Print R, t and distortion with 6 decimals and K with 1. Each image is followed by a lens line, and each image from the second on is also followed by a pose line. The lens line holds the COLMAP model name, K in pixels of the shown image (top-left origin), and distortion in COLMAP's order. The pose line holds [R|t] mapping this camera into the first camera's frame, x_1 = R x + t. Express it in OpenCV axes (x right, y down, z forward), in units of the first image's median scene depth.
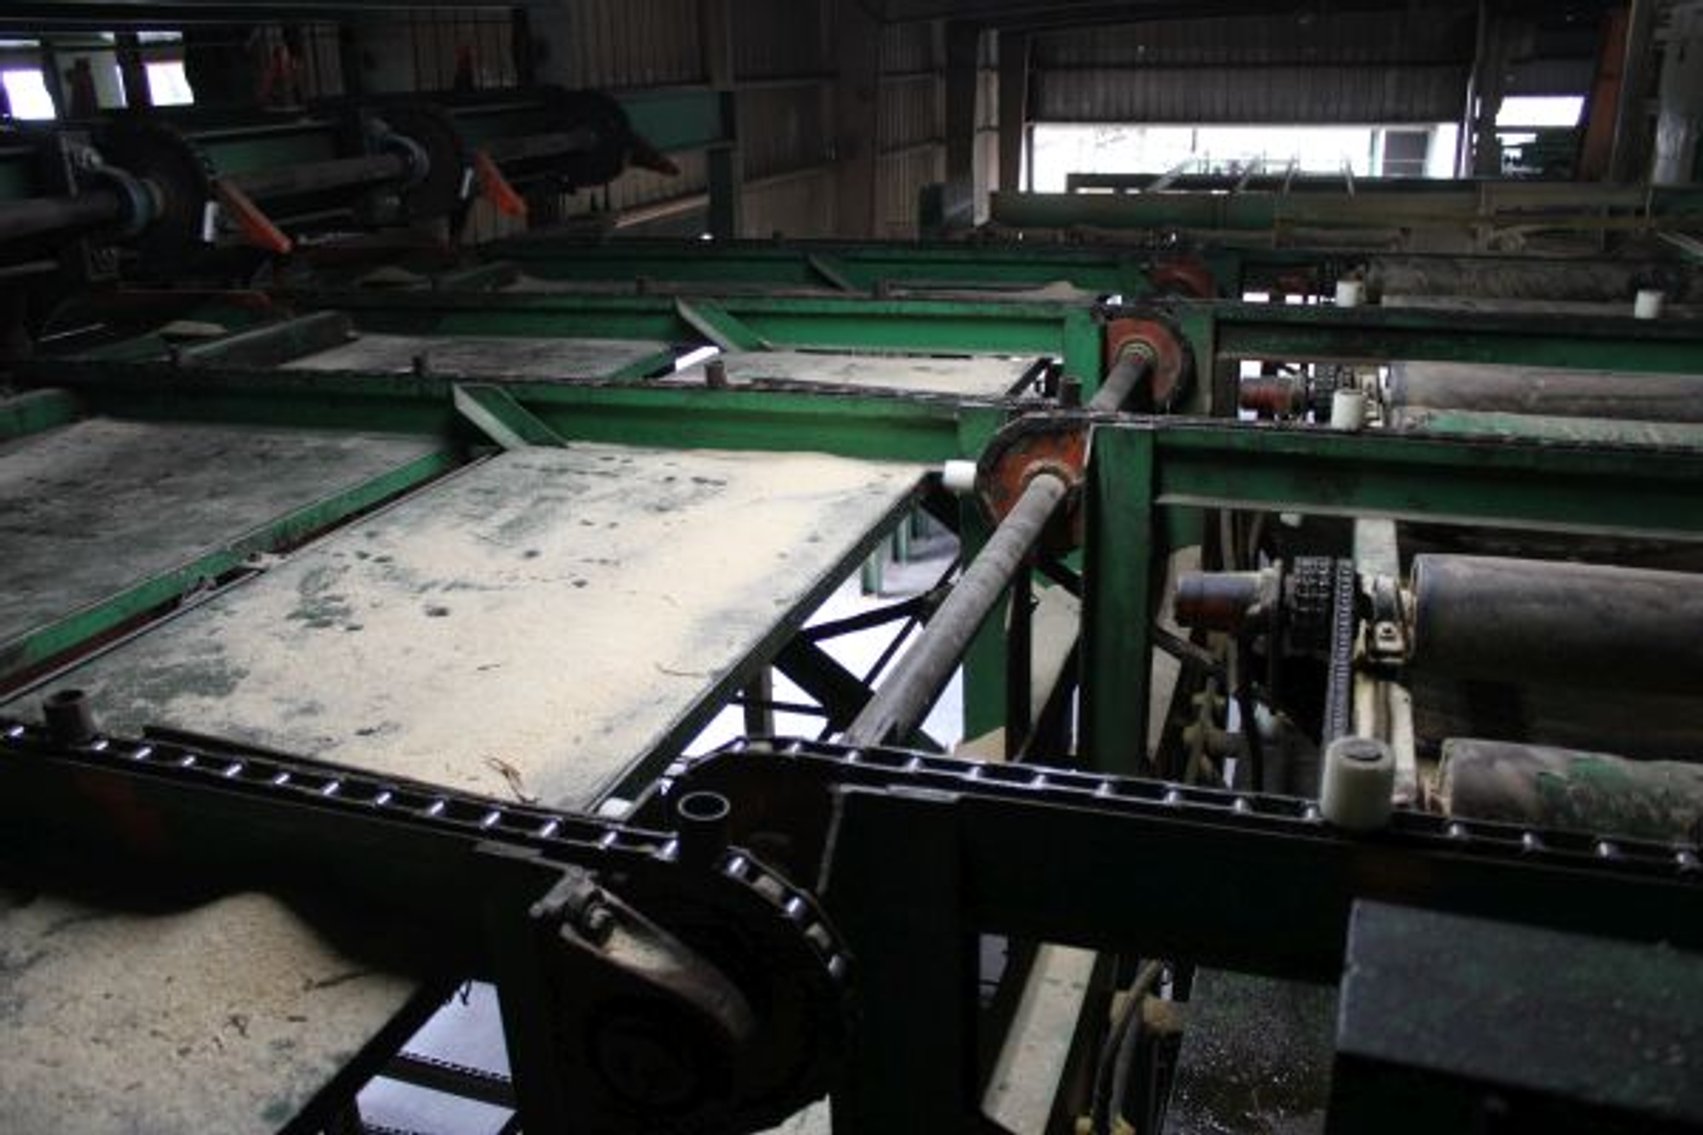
lens RADIAL K [[1405.3, 0, 862.1], [0, 1405.3, 549.6], [0, 0, 1]] dist [-0.163826, 0.148479]
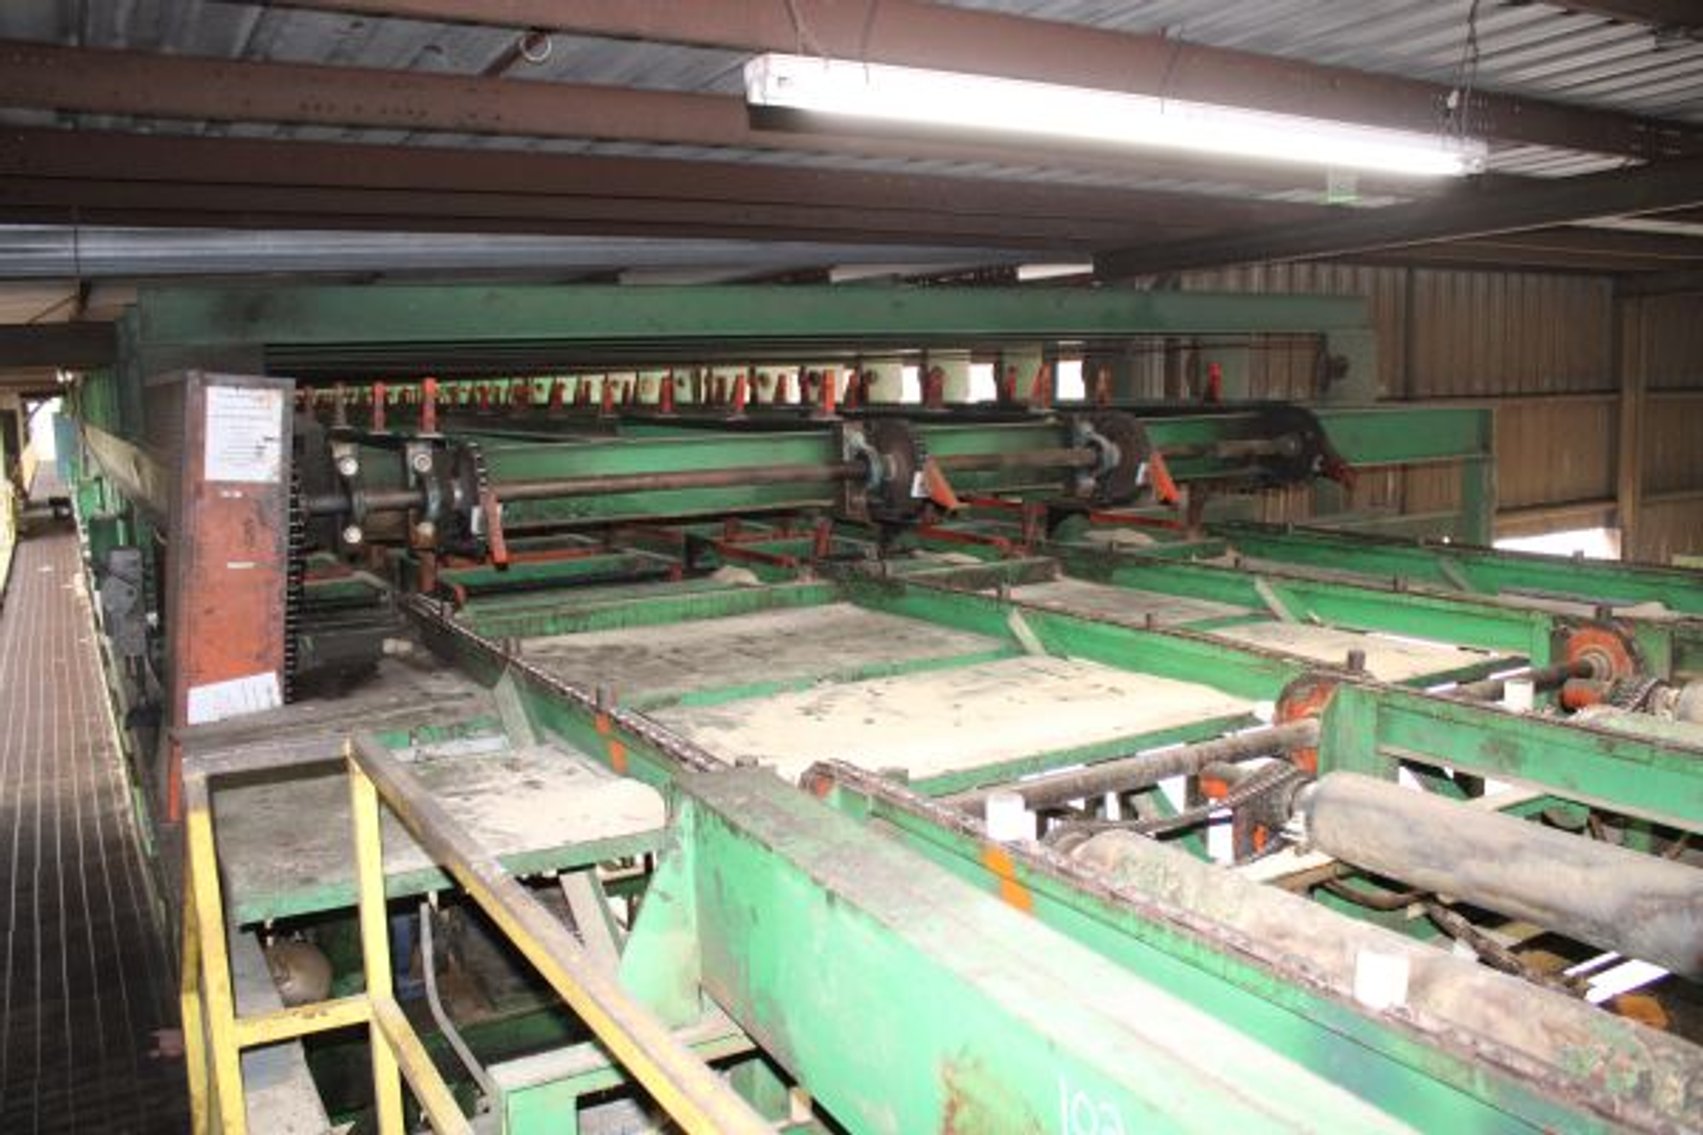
lens RADIAL K [[1405.3, 0, 862.1], [0, 1405.3, 549.6], [0, 0, 1]] dist [-0.163826, 0.148479]
pose [[0.758070, 0.091601, -0.645708, 0.434419], [-0.218224, 0.968643, -0.118785, 0.026986], [0.614579, 0.230956, 0.754289, -0.188571]]
